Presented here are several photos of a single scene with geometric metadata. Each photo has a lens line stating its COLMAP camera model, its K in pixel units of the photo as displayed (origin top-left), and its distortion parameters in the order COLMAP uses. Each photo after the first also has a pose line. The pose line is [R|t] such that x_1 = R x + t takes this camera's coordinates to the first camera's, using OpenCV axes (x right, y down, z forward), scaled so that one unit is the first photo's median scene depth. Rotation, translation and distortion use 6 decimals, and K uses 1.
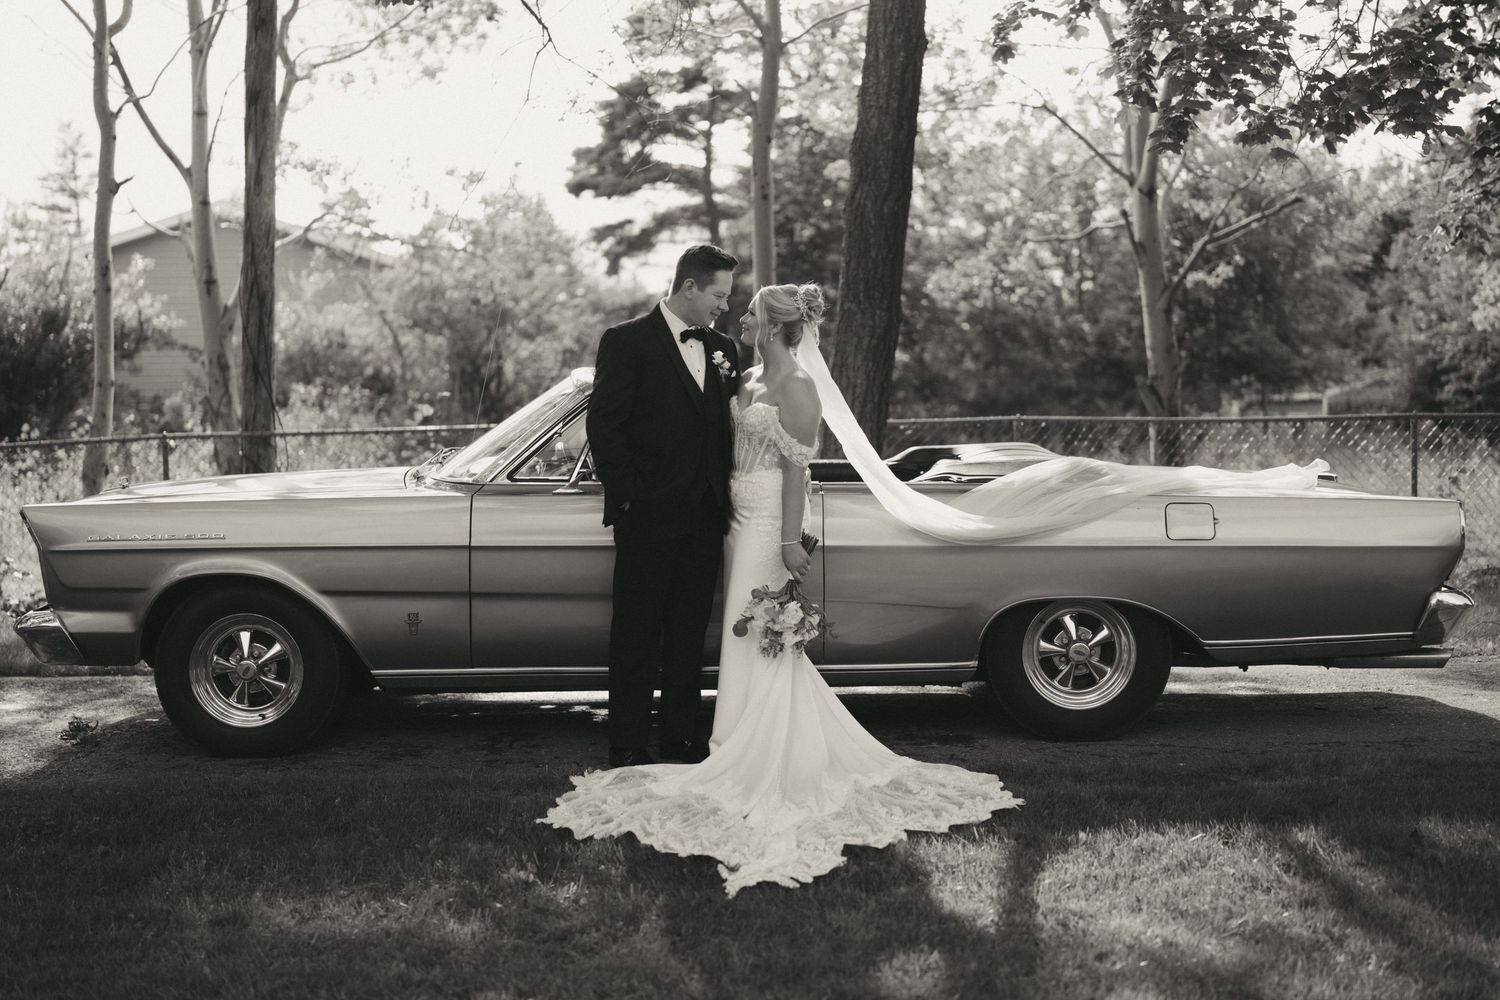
lens RADIAL K [[2041.8, 0, 750.0], [0, 2041.8, 500.0], [0, 0, 1]] dist [-0.035511, 0.022738]
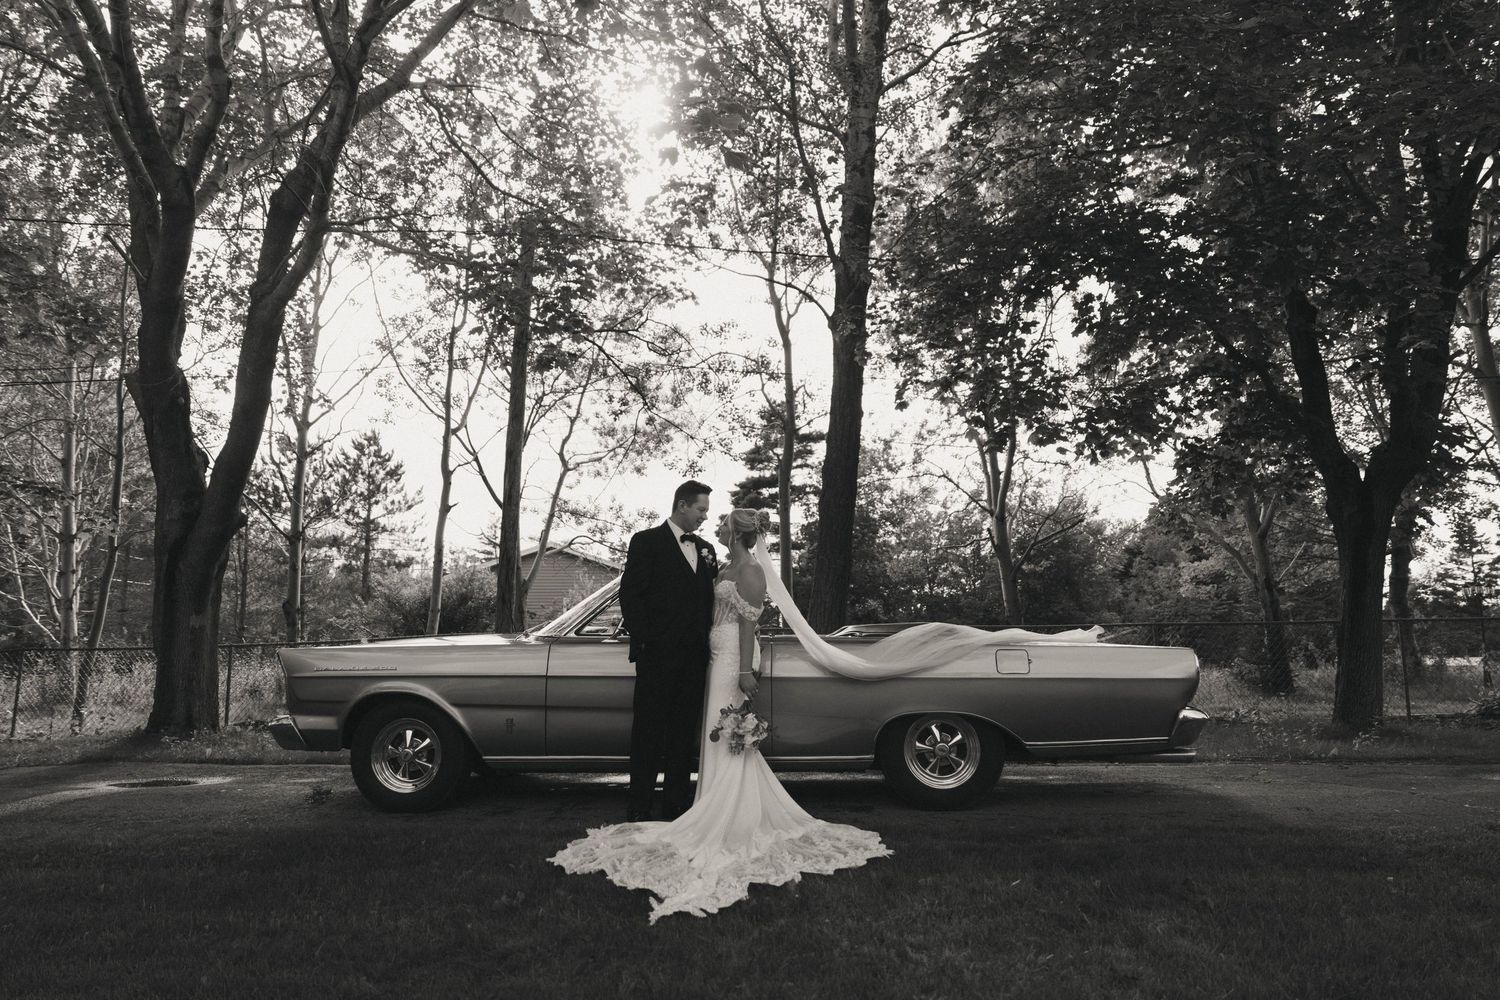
lens RADIAL K [[971.6, 0, 750.0], [0, 971.6, 500.0], [0, 0, 1]] dist [-0.051768, 0.056174]
pose [[0.997319, -0.007830, -0.072750, 0.074118], [-0.007003, 0.979480, -0.201417, 0.039184], [0.072834, 0.201387, 0.976800, 0.257268]]
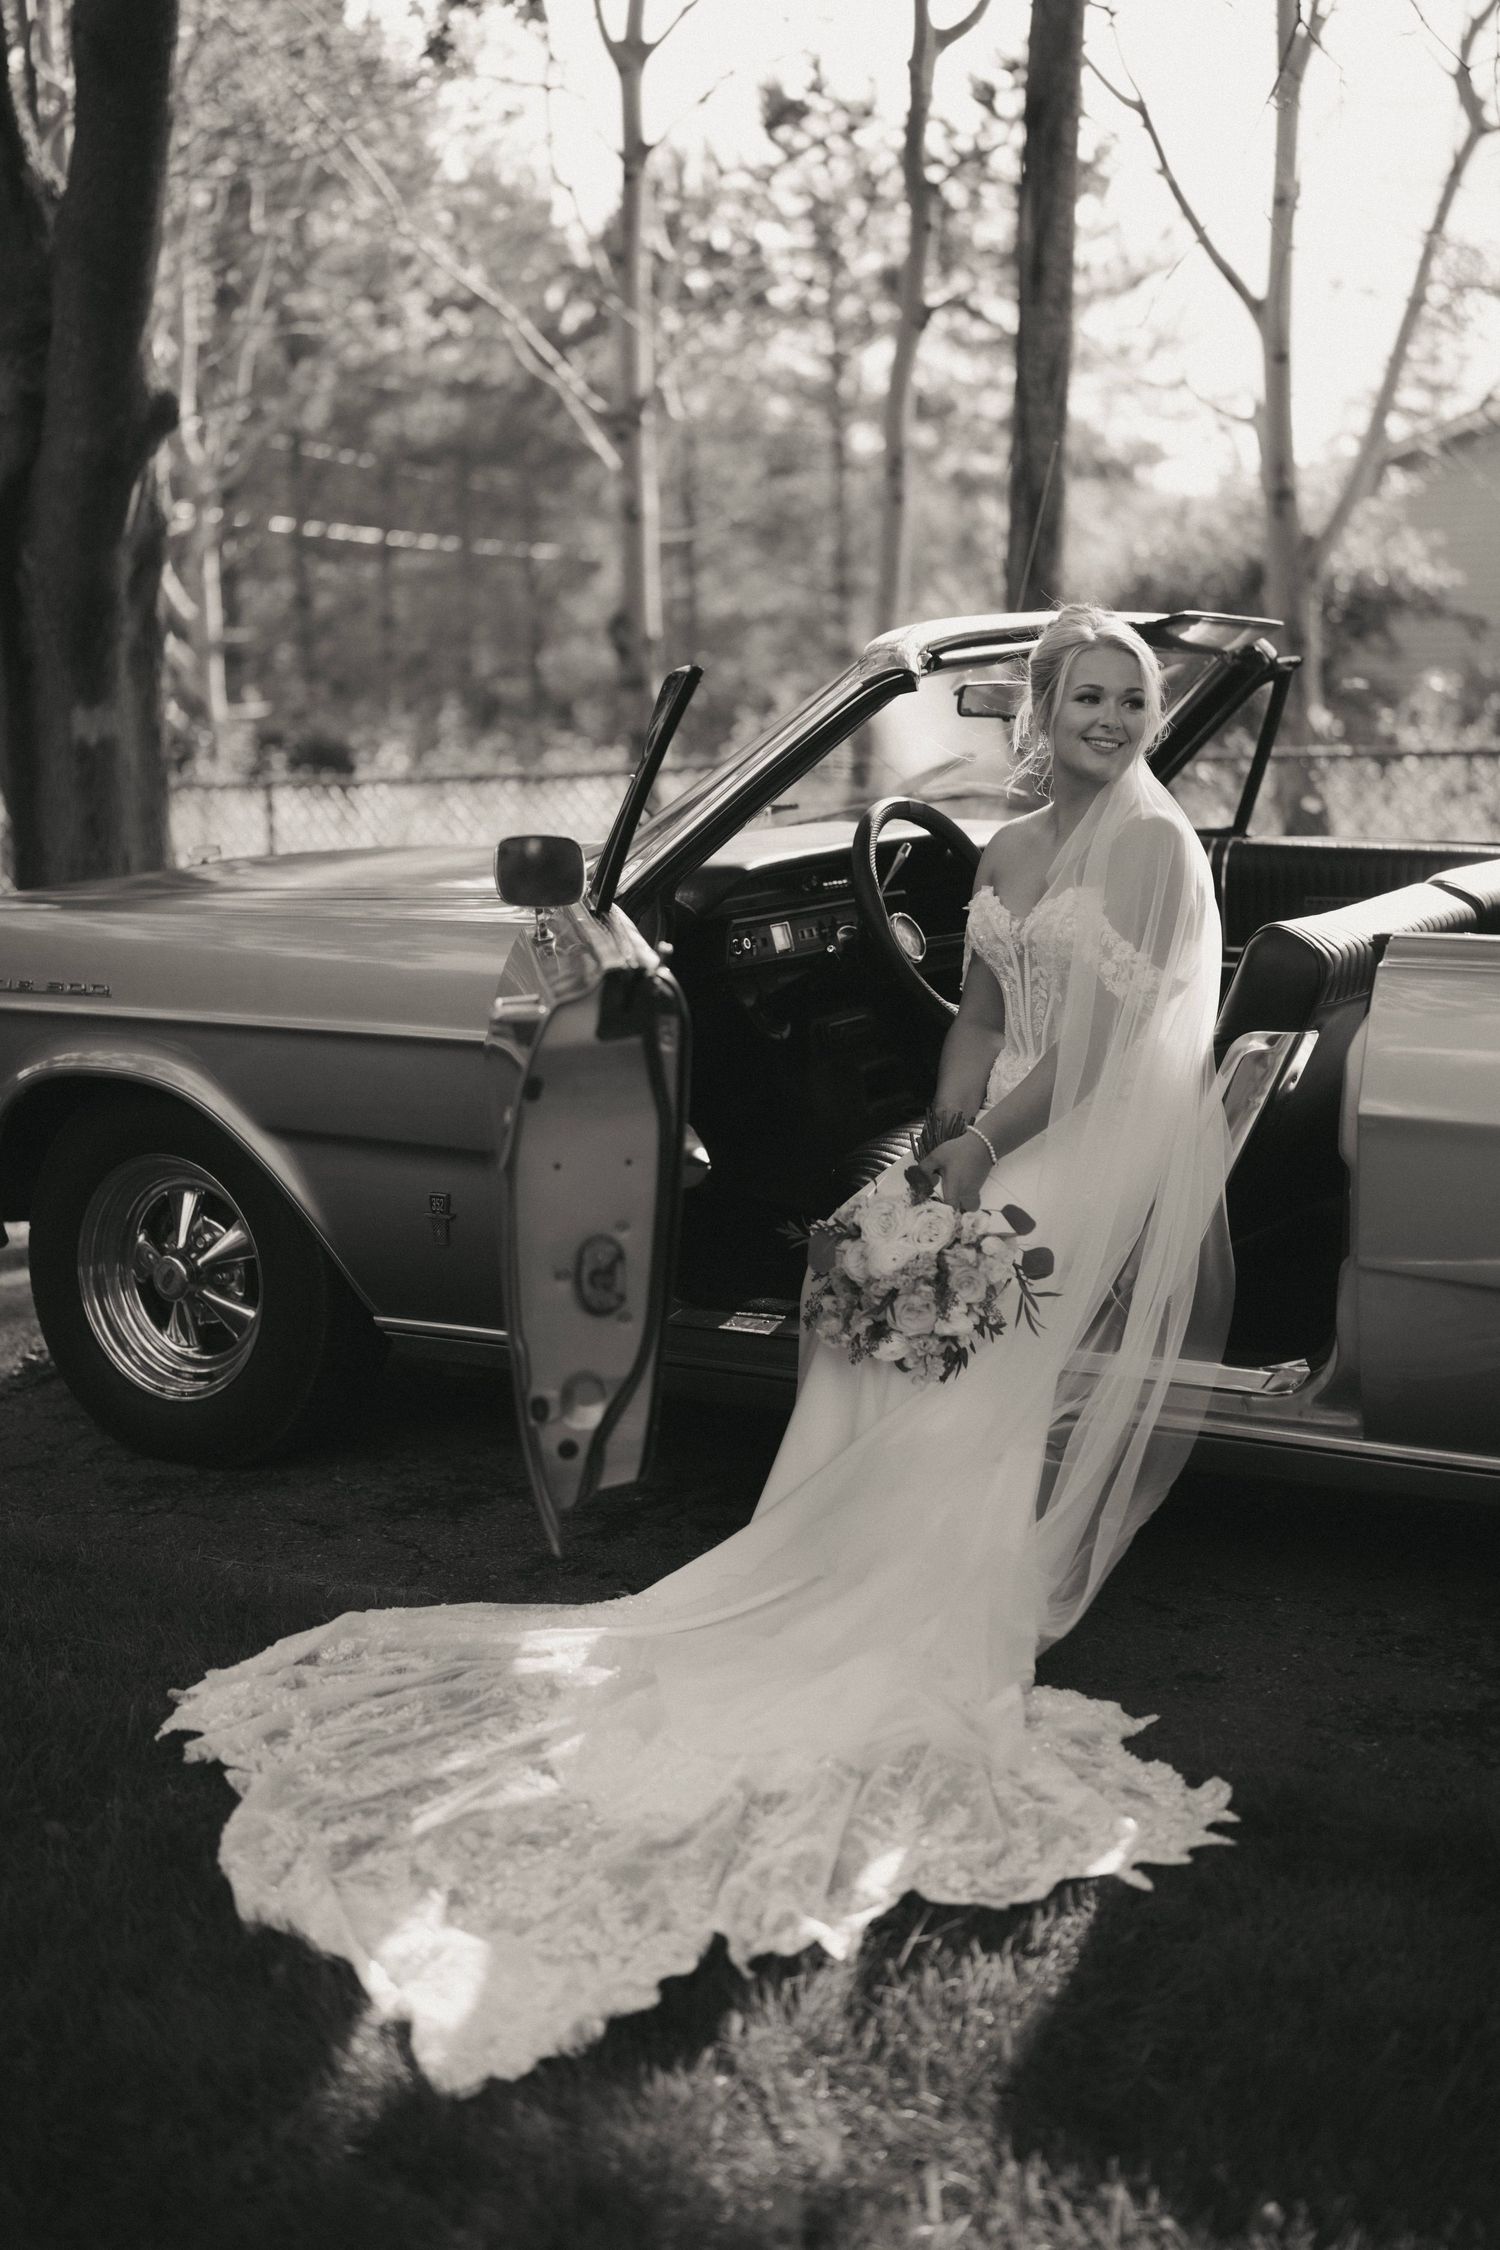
lens RADIAL K [[3062.6, 0, 750.0], [0, 3062.6, 1125.0], [0, 0, 1]] dist [-0.035511, 0.022738]
pose [[0.835486, 0.074722, -0.544407, 0.249128], [-0.027068, 0.995105, 0.095042, -0.022257], [0.548844, -0.064670, 0.833419, 0.495791]]
